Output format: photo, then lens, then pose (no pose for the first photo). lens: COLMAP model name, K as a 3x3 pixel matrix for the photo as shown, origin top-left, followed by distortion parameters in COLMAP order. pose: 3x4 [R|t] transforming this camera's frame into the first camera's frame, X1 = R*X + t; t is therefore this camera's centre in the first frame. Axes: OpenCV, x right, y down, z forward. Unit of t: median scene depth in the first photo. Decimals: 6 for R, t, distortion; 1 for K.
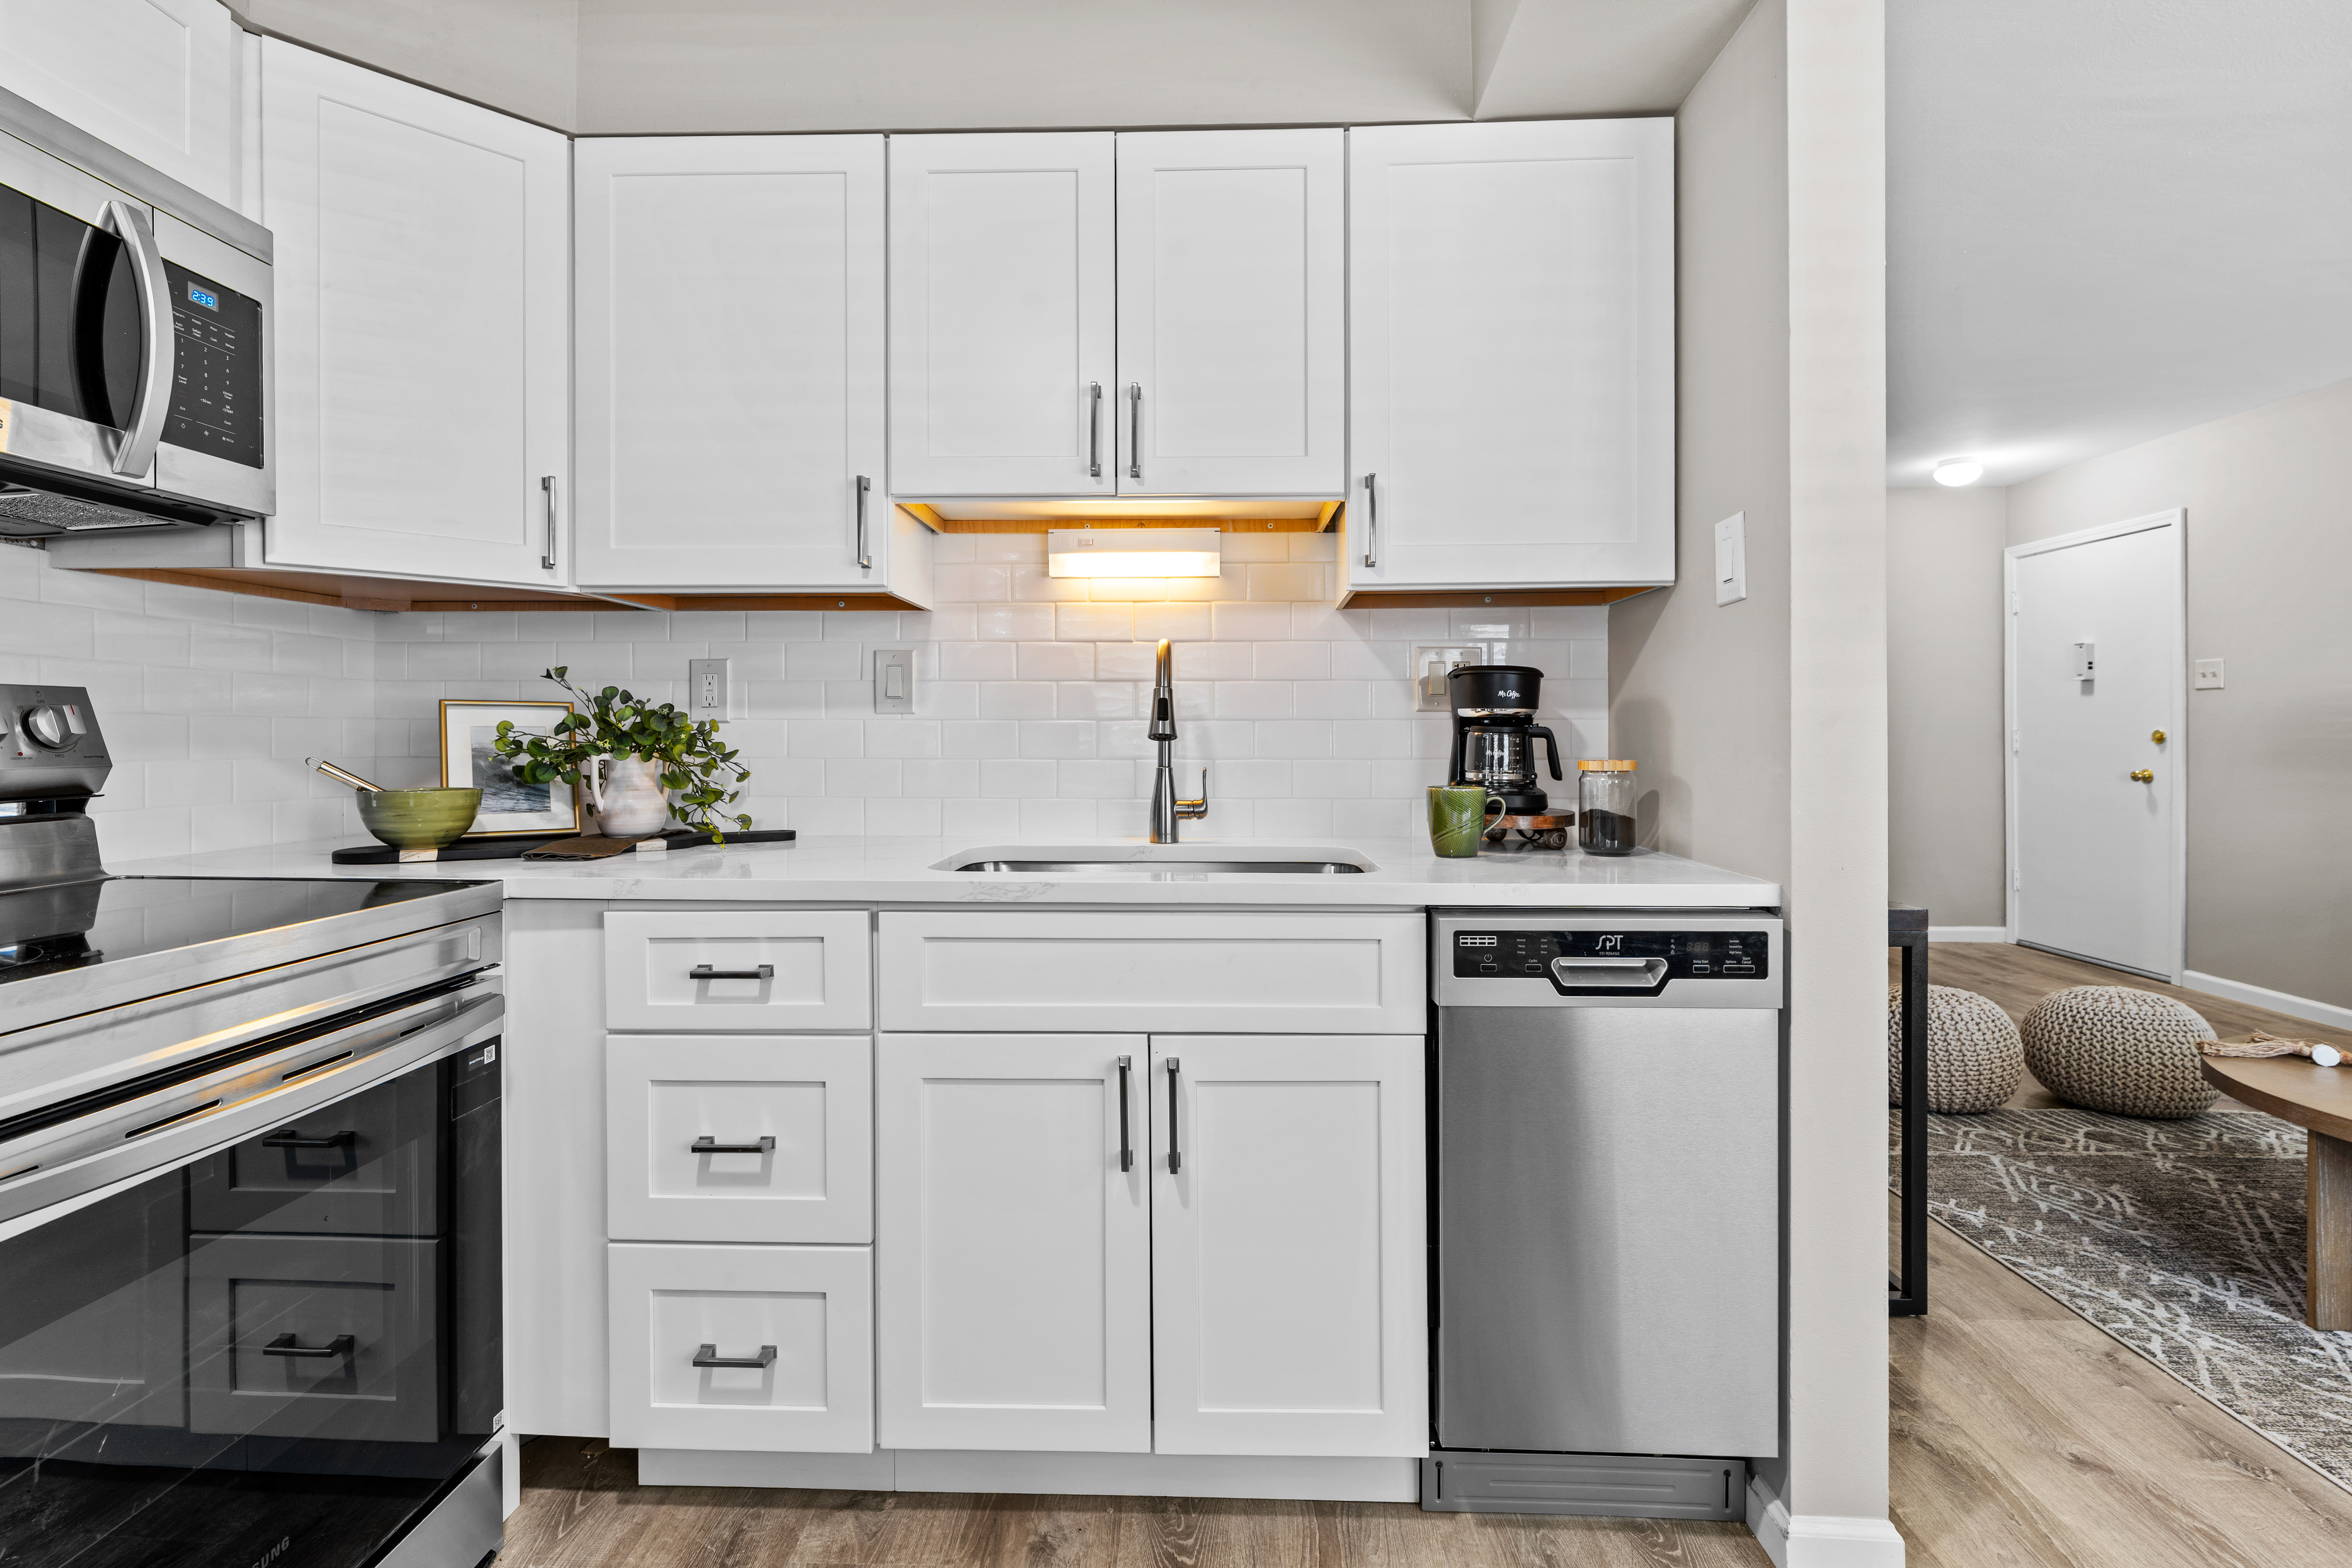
lens RADIAL K [[1073.5, 0, 1169.3], [0, 1073.5, 738.7], [0, 0, 1]] dist [-0.001941, 0.000037]
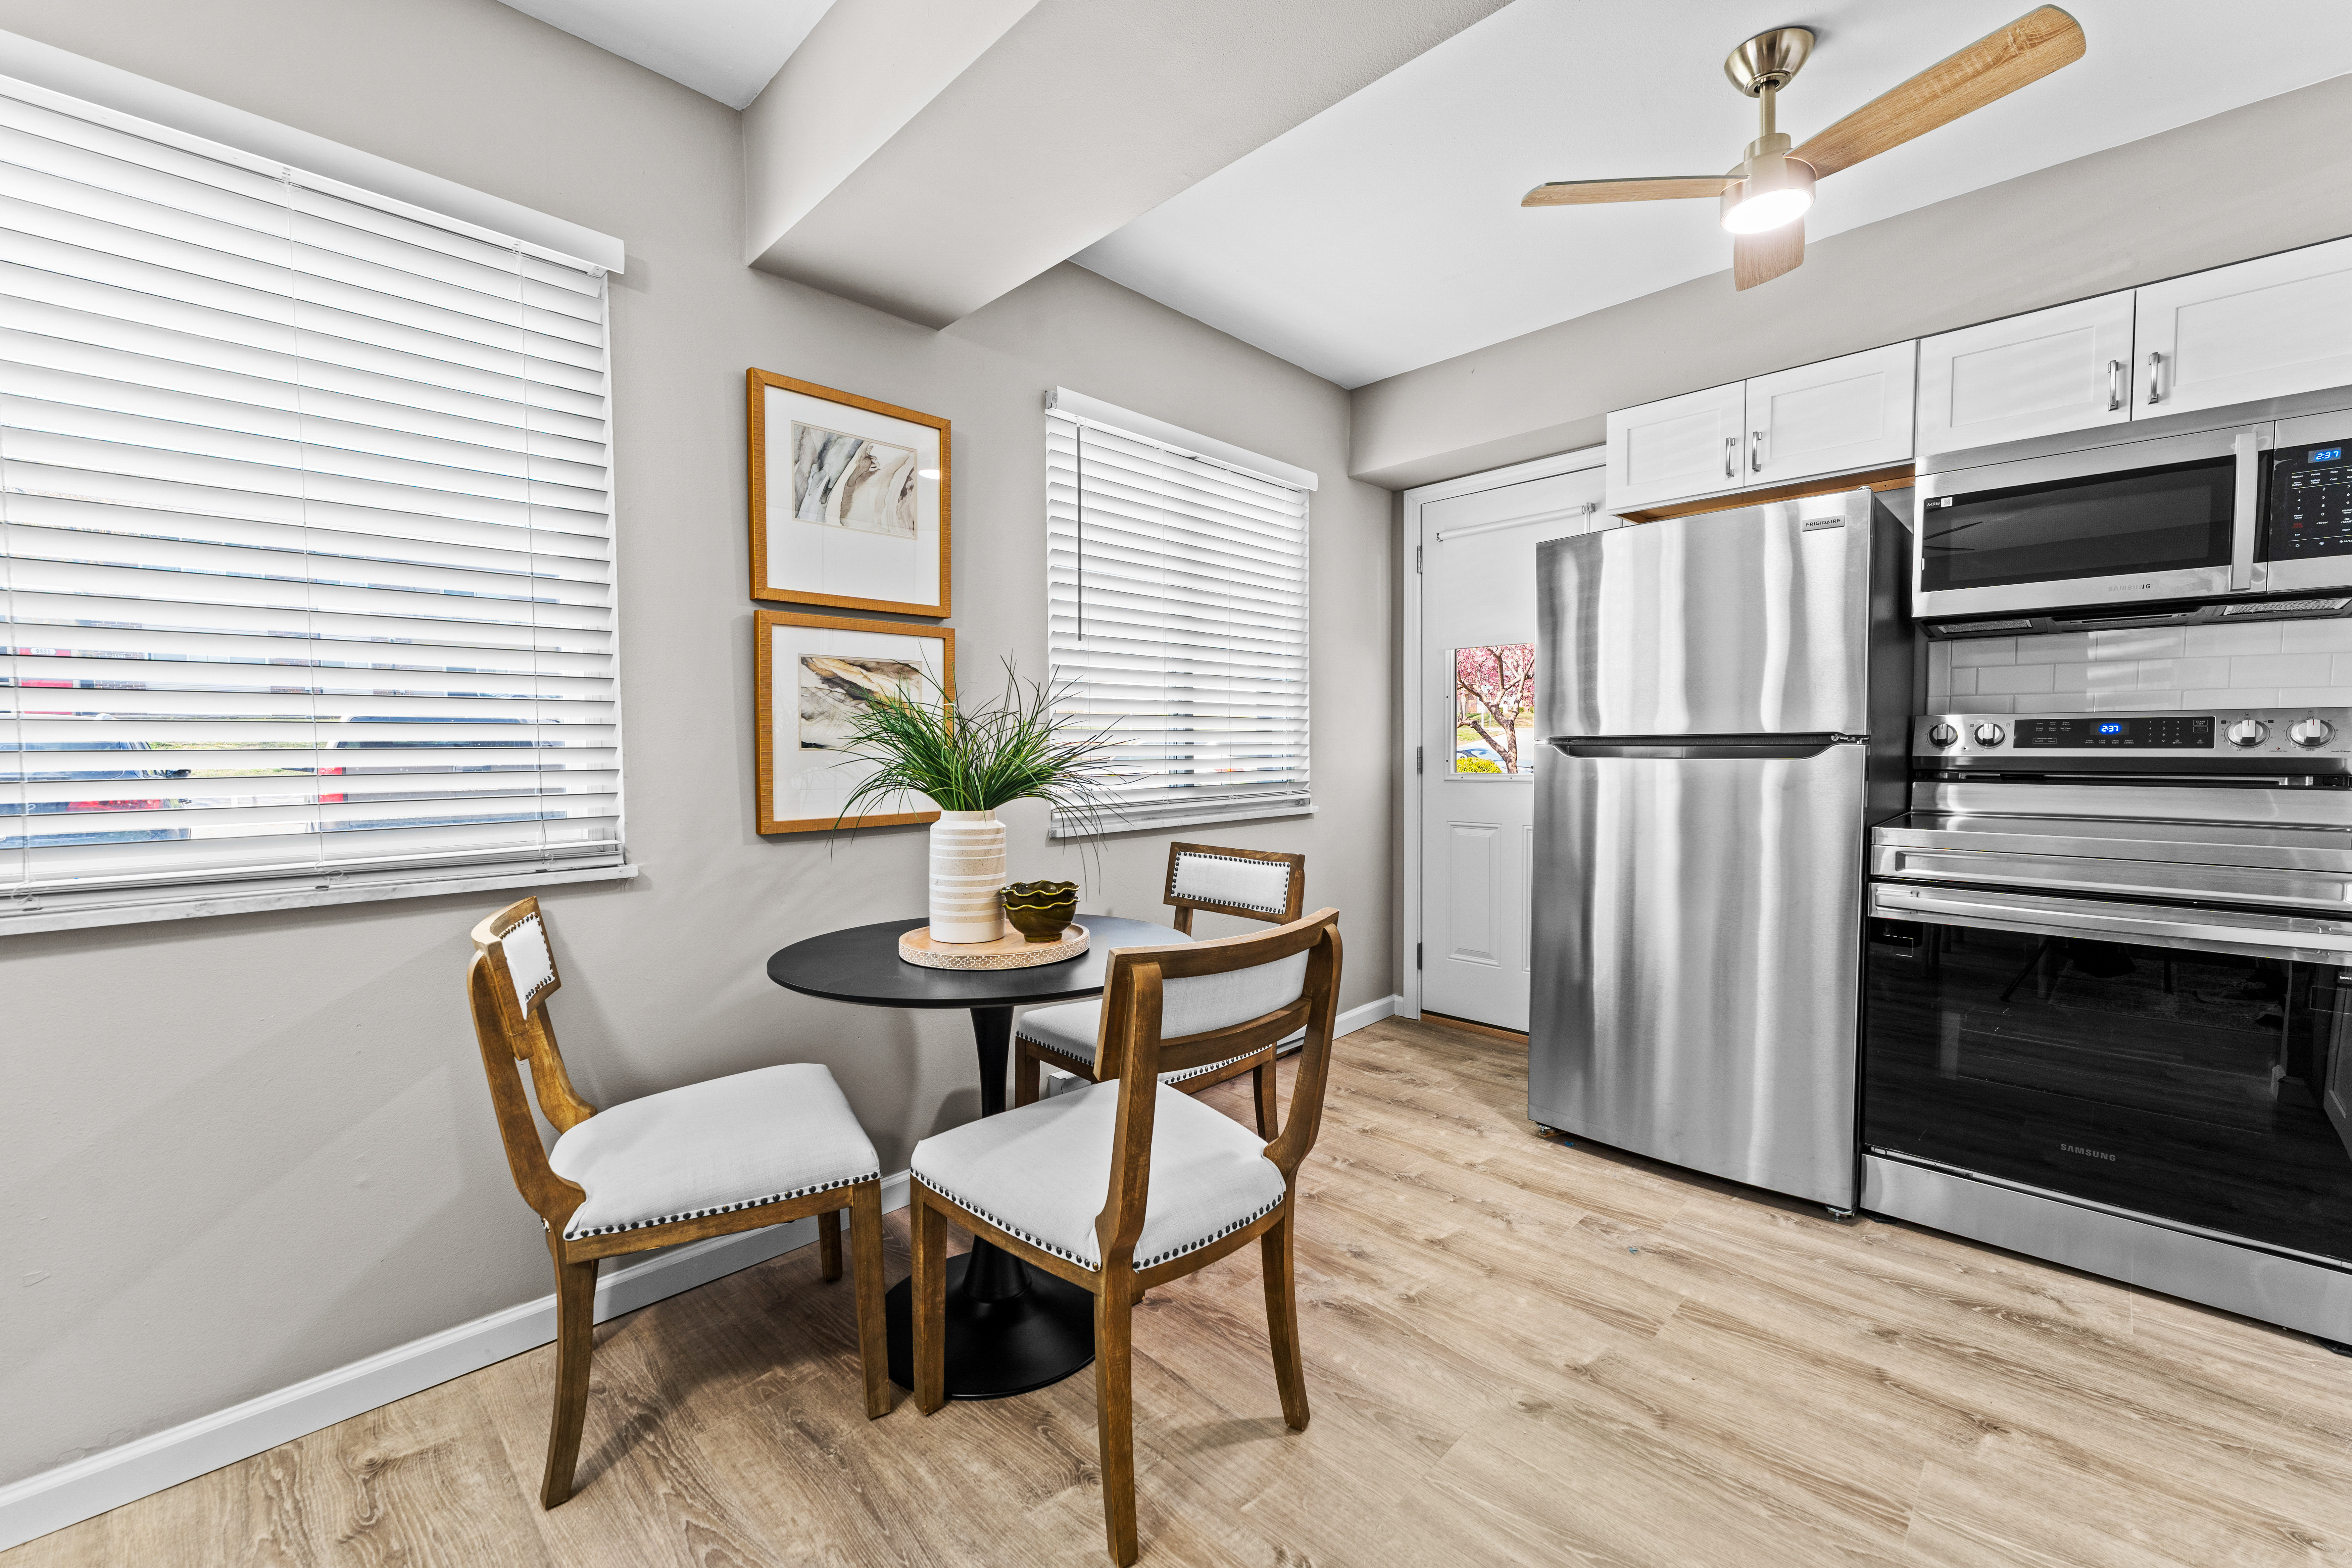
lens RADIAL K [[952.1, 0, 1172.3], [0, 952.1, 785.6], [0, 0, 1]] dist [-0.001232, 0.000046]
pose [[-0.679882, 0.040307, -0.732213, 1.050521], [0.004005, 0.998678, 0.051256, -0.009556], [0.733310, 0.031915, -0.679145, 0.604544]]
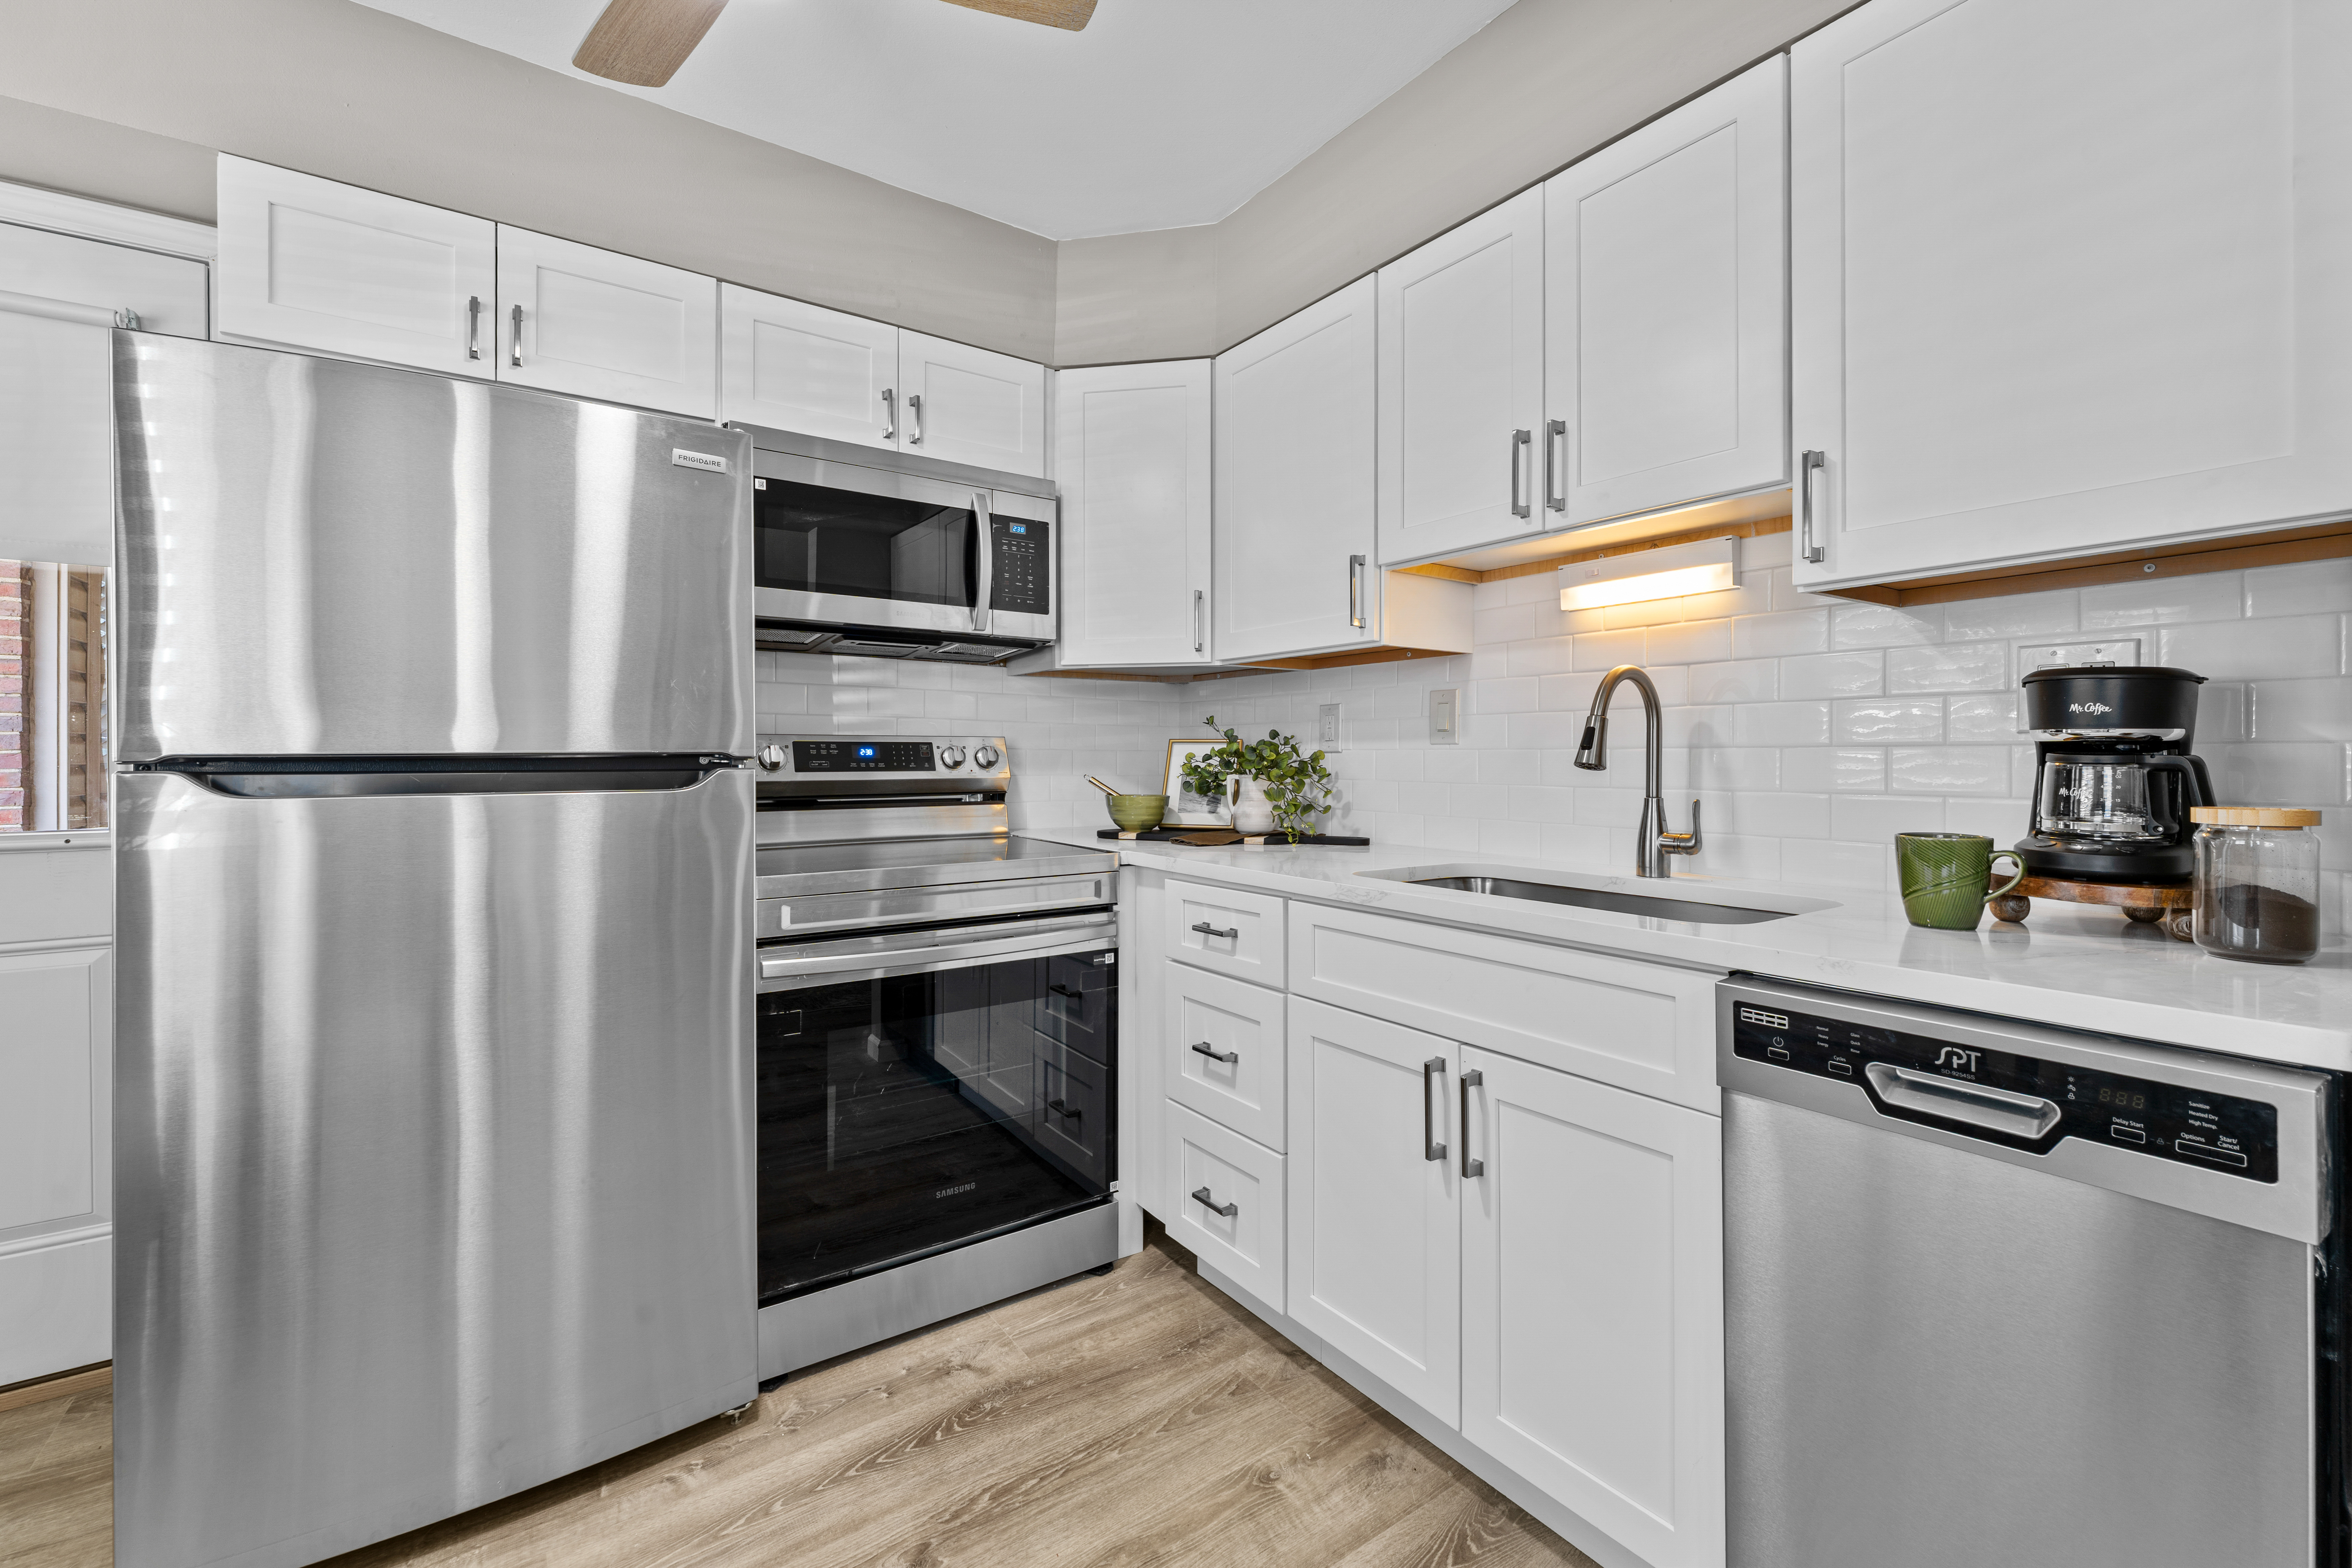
lens RADIAL K [[974.2, 0, 1164.7], [0, 974.2, 760.3], [0, 0, 1]] dist [-0.001264, -0.000237]
pose [[0.596346, 0.002457, -0.802723, 0.520167], [-0.003867, 0.999993, 0.000188, -0.006106], [0.802718, 0.002992, 0.596351, 0.158437]]
